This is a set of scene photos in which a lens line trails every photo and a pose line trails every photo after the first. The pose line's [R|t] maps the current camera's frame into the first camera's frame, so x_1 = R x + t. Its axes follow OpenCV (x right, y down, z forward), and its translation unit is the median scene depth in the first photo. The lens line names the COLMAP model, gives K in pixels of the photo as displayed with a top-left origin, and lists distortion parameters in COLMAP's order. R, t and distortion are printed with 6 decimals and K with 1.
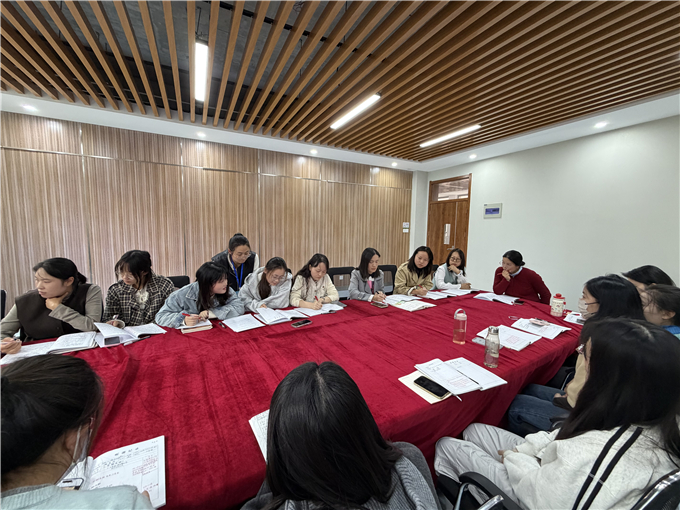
lens RADIAL K [[274.5, 0, 340.9], [0, 274.5, 252.5], [0, 0, 1]] dist [0.000685, 0.000514]
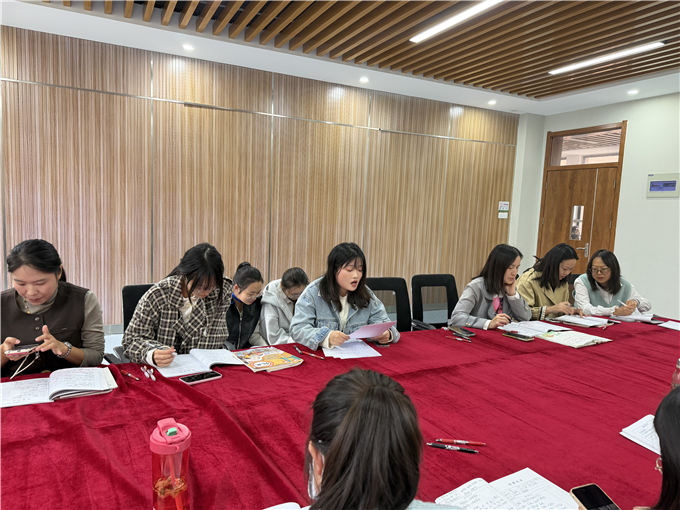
lens RADIAL K [[470.8, 0, 339.3], [0, 470.8, 261.9], [0, 0, 1]] dist [0.035664, -0.036315]
pose [[0.999552, 0.026526, -0.013863, -0.124020], [-0.026107, 0.999222, 0.029556, 0.000072], [0.014636, -0.029181, 0.999467, -0.036350]]
